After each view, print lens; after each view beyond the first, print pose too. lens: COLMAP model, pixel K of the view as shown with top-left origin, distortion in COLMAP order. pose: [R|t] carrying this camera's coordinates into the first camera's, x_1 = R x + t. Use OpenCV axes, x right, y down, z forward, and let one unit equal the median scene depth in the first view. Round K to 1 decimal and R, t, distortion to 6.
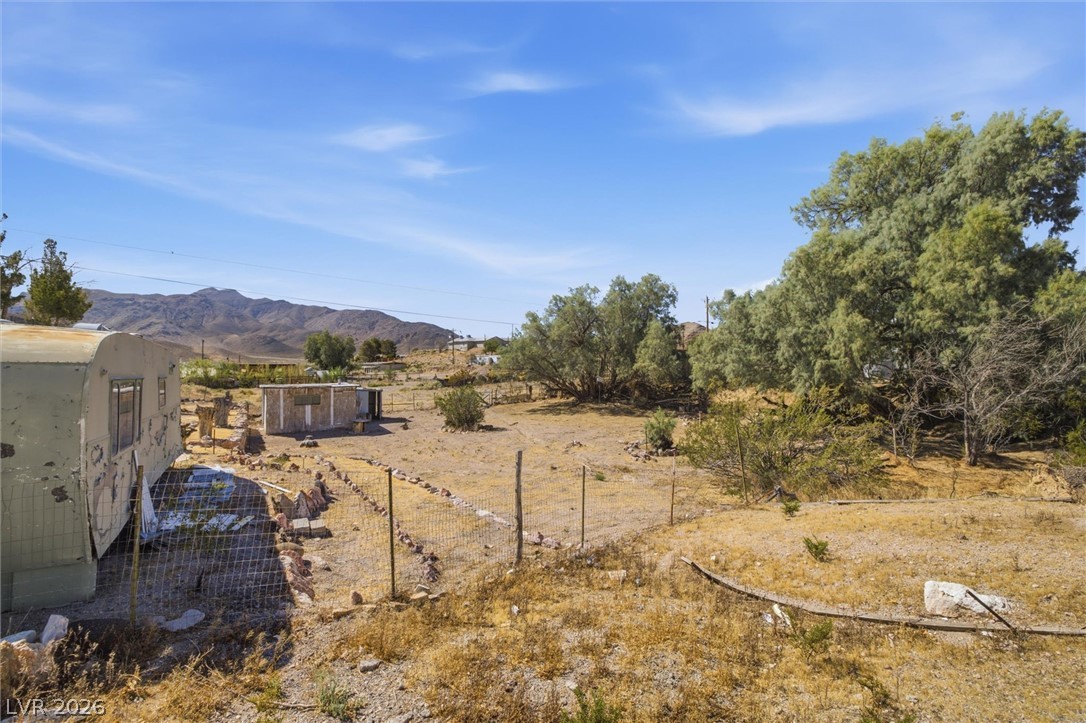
lens RADIAL K [[463.3, 0, 542.6], [0, 463.3, 356.6], [0, 0, 1]] dist [0.003893, -0.000948]
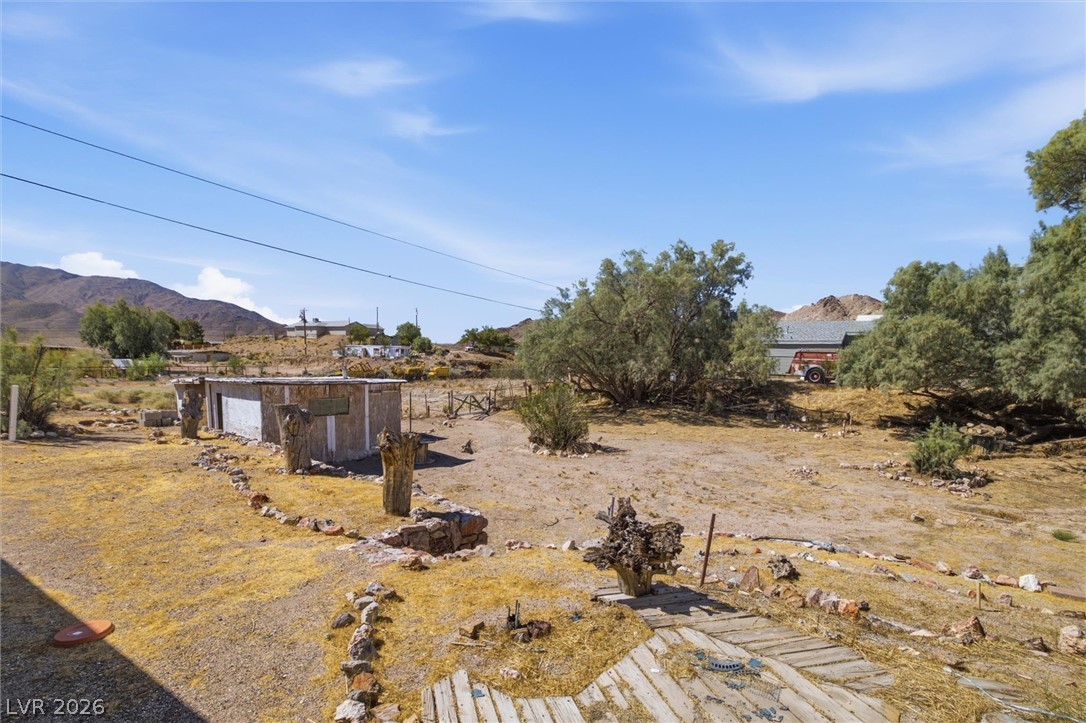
lens RADIAL K [[515.5, 0, 541.4], [0, 515.5, 440.8], [0, 0, 1]] dist [-0.001958, -0.001592]
pose [[0.953565, -0.021234, 0.300438, -0.309002], [-0.029402, 0.986185, 0.163018, 0.017971], [-0.299749, -0.164282, 0.939767, 0.233492]]
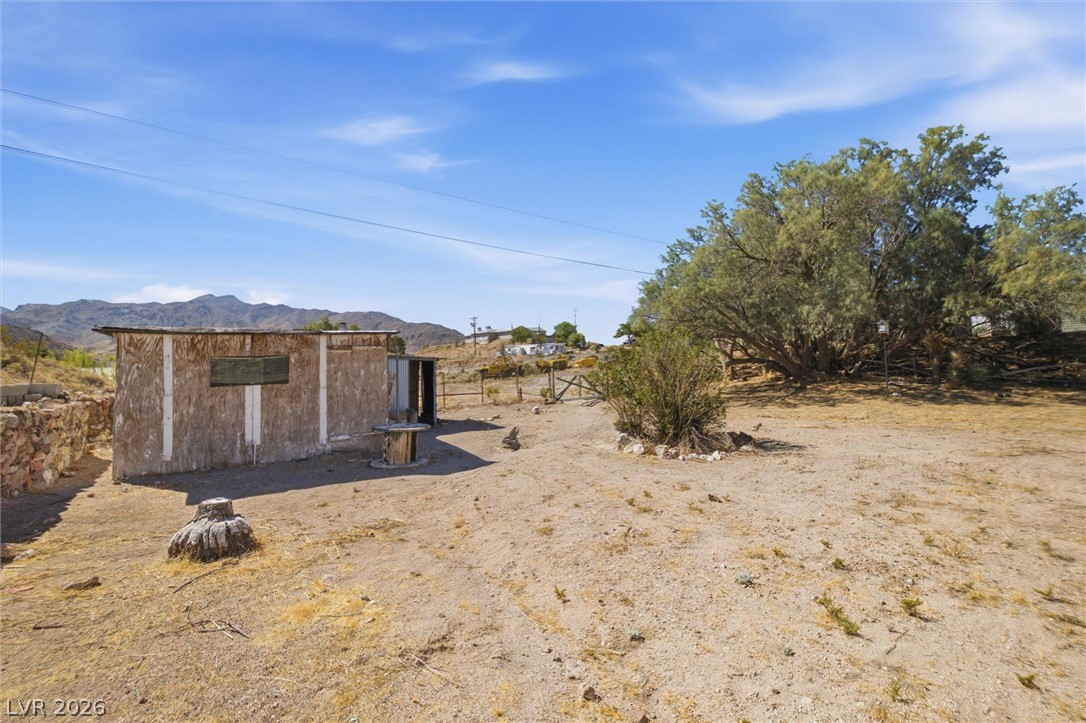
lens RADIAL K [[497.0, 0, 535.7], [0, 497.0, 337.2], [0, 0, 1]] dist [0.003888, 0.000425]
pose [[0.998965, -0.030722, -0.033552, -0.195571], [0.029435, 0.998836, -0.038214, 0.061124], [0.034687, 0.037186, 0.998706, 0.440135]]
